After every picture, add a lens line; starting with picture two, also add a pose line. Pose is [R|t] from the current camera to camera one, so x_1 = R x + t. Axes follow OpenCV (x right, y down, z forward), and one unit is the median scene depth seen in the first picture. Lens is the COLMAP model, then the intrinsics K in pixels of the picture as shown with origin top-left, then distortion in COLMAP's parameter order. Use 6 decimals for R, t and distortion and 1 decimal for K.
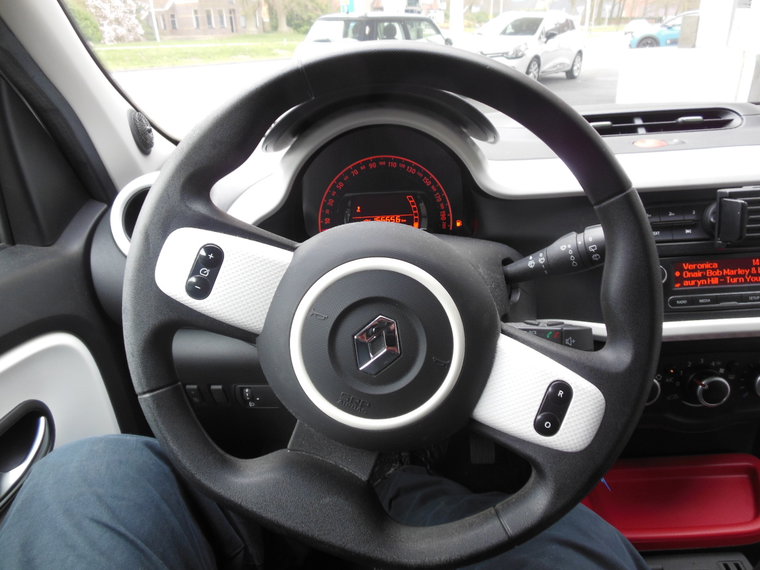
lens RADIAL K [[568.6, 0, 377.2], [0, 568.6, 288.5], [0, 0, 1]] dist [-0.042207, 0.060743]
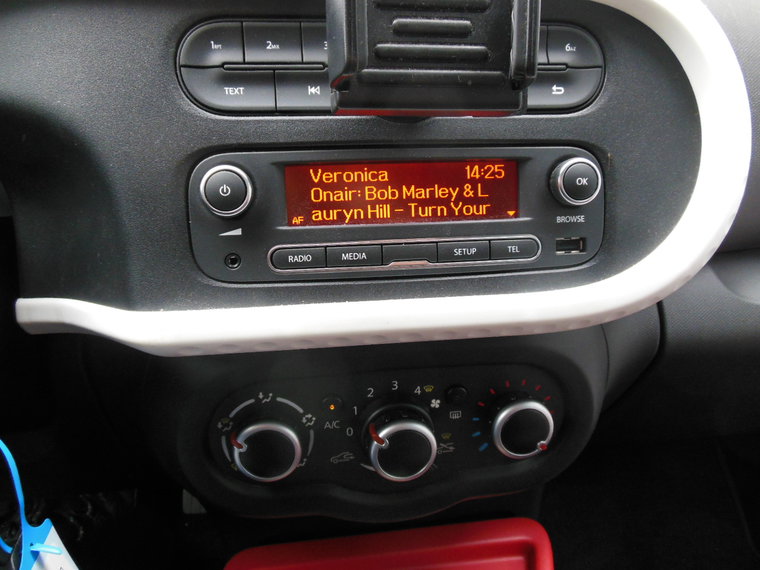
lens RADIAL K [[568.6, 0, 377.2], [0, 568.6, 288.5], [0, 0, 1]] dist [-0.042207, 0.060743]
pose [[0.988131, 0.005409, 0.153518, 0.526849], [-0.010291, 0.999466, 0.031024, 0.032187], [-0.153268, -0.032236, 0.987659, 0.565160]]
